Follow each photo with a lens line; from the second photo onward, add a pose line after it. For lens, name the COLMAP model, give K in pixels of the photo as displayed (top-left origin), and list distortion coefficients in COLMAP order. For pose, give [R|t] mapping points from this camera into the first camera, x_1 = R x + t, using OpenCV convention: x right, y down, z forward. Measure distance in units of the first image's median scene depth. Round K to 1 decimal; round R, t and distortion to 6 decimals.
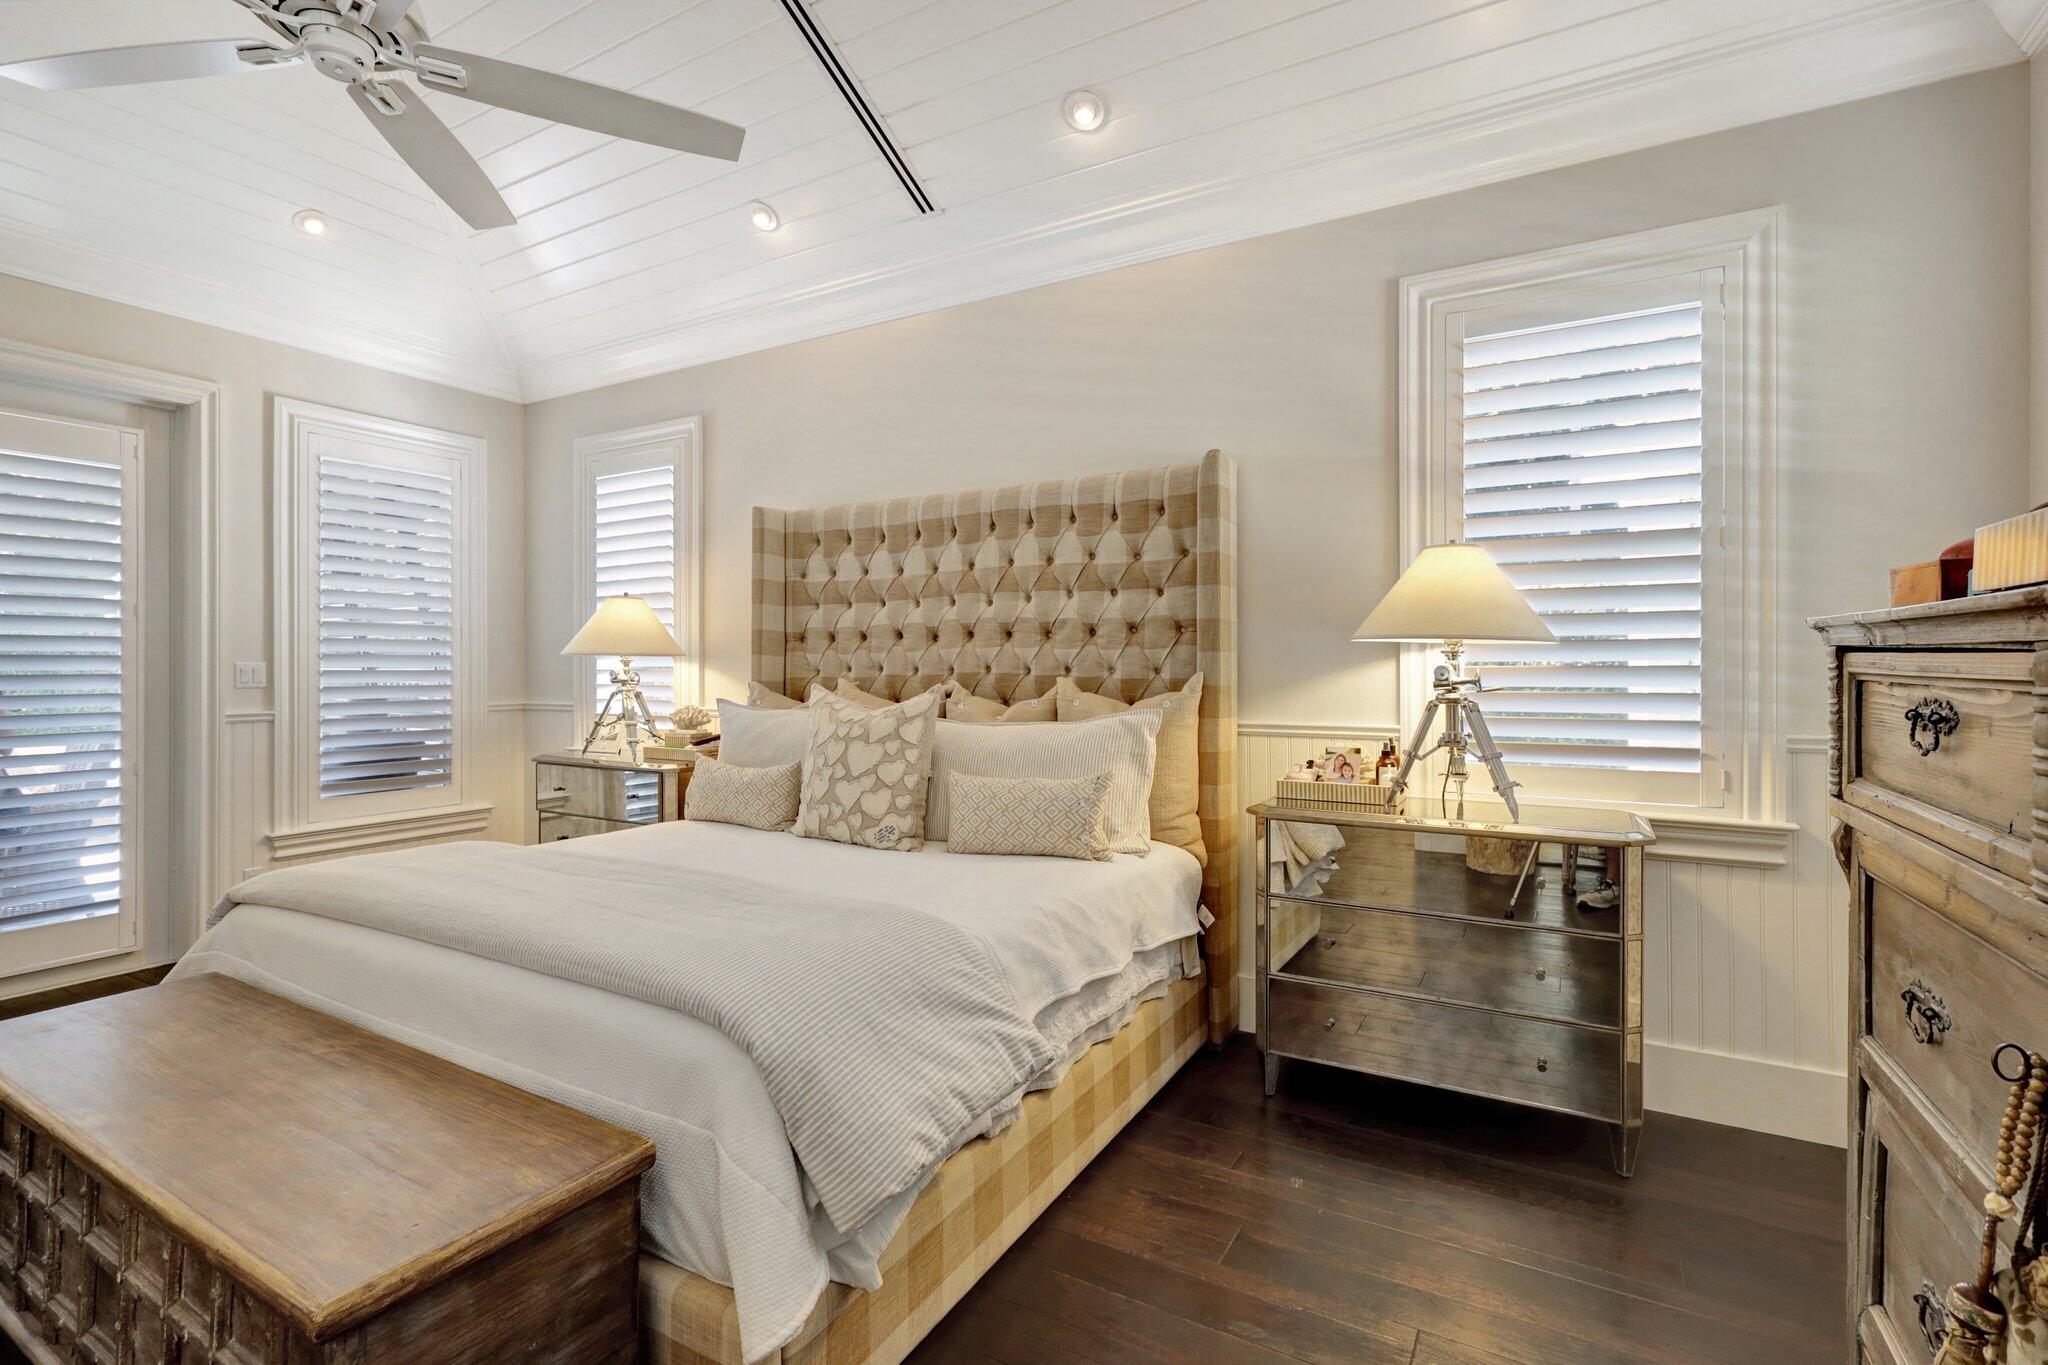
lens RADIAL K [[952.0, 0, 1024.2], [0, 952.0, 671.6], [0, 0, 1]] dist [0.005077, -0.000137]
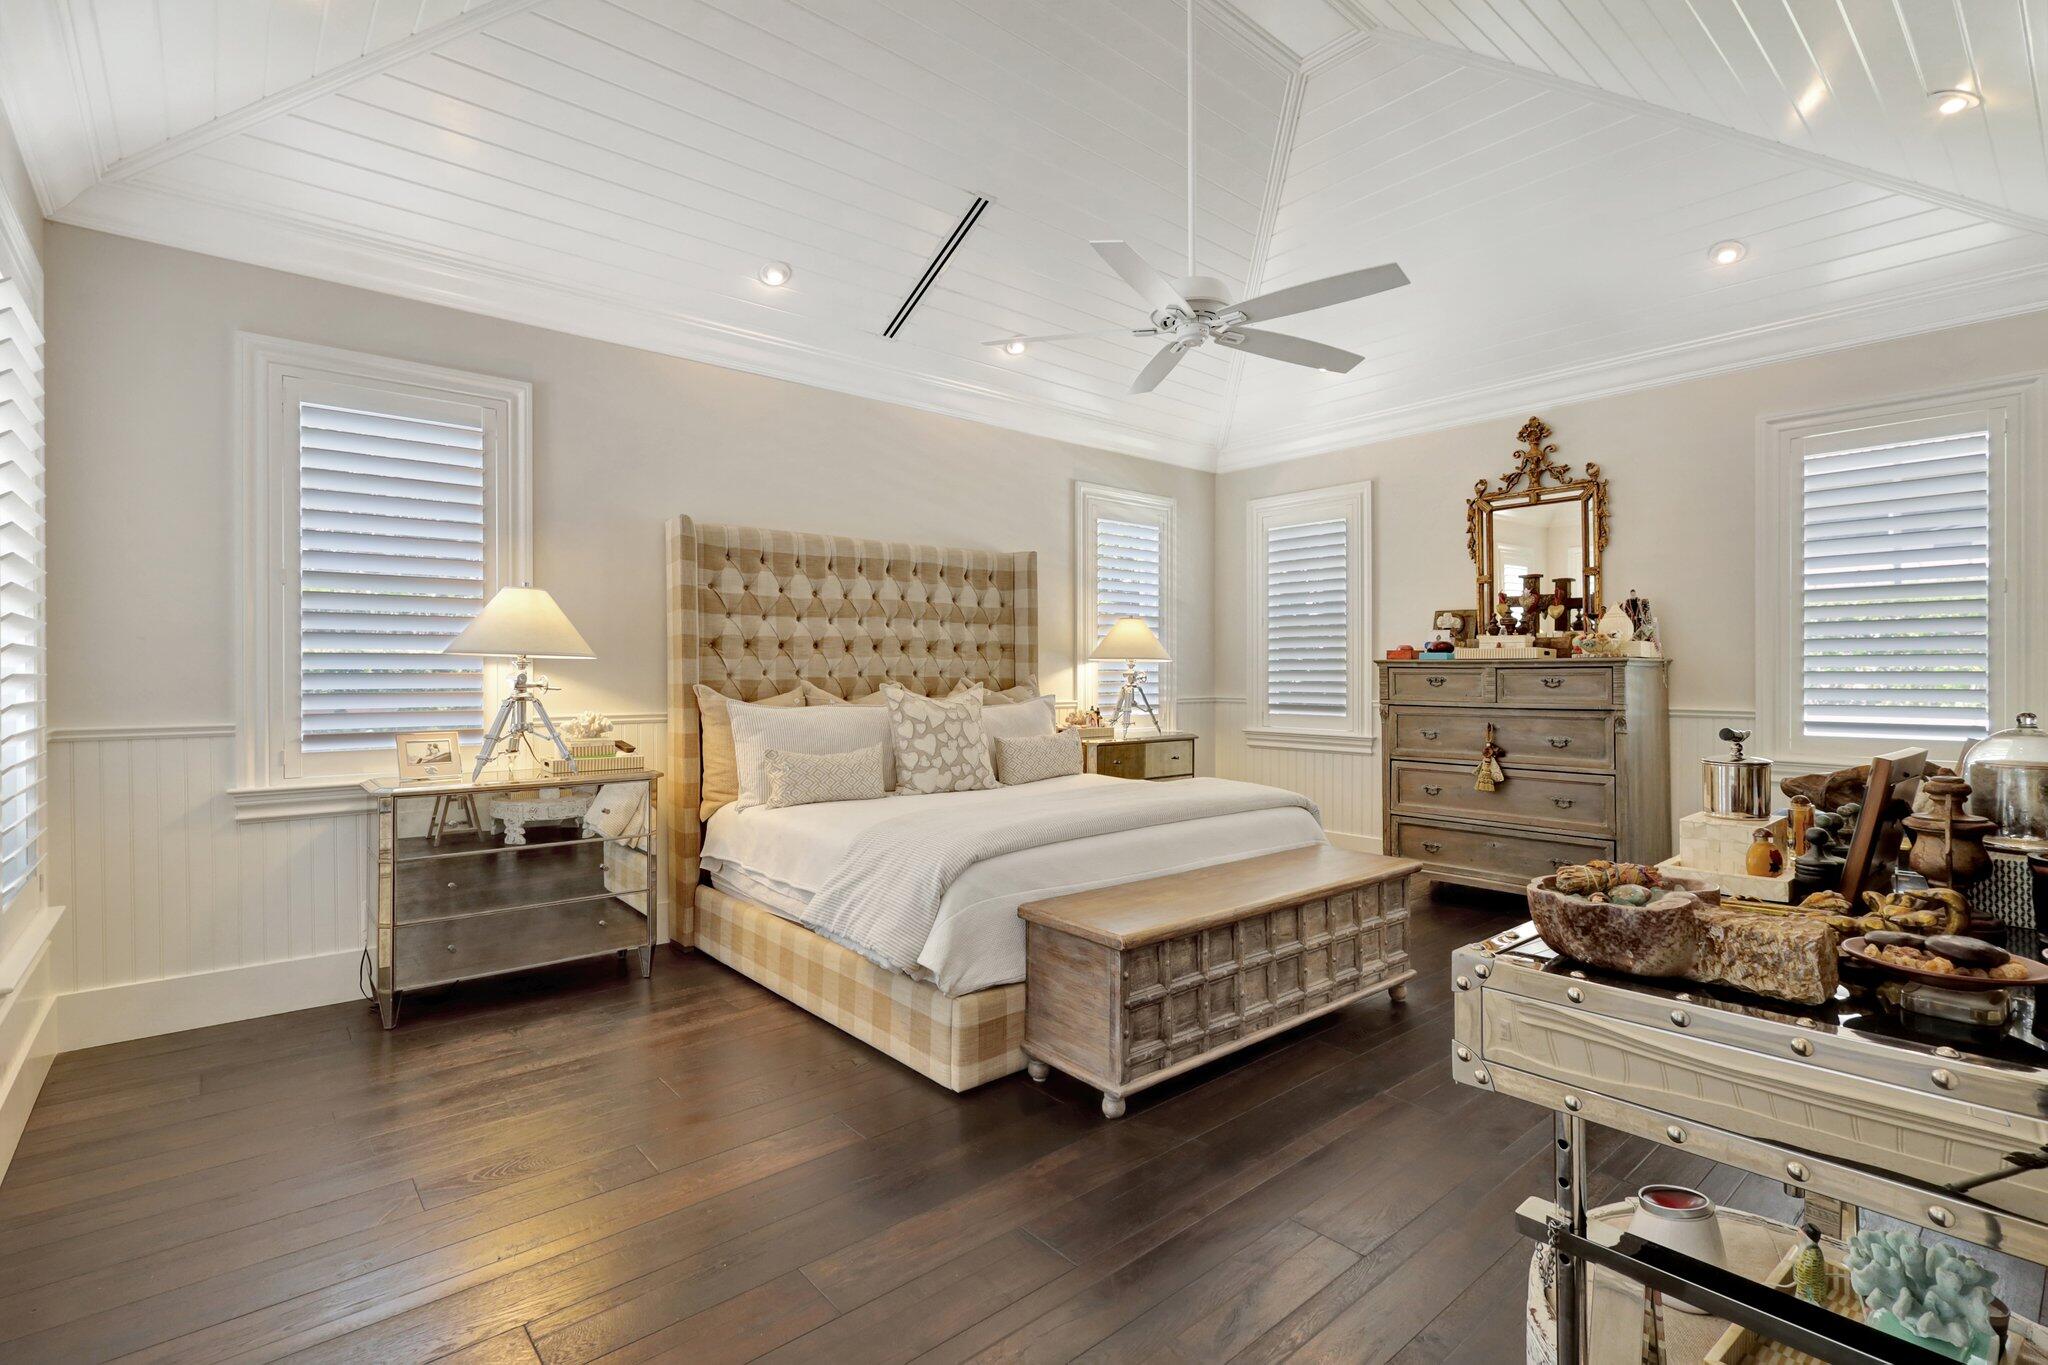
lens RADIAL K [[952.0, 0, 1026.1], [0, 952.0, 683.4], [0, 0, 1]] dist [0.005077, -0.000137]
pose [[0.332925, -0.011694, 0.942881, -1.298347], [0.000174, 0.999924, 0.012340, -0.003959], [-0.942953, -0.003944, 0.332902, 0.351737]]
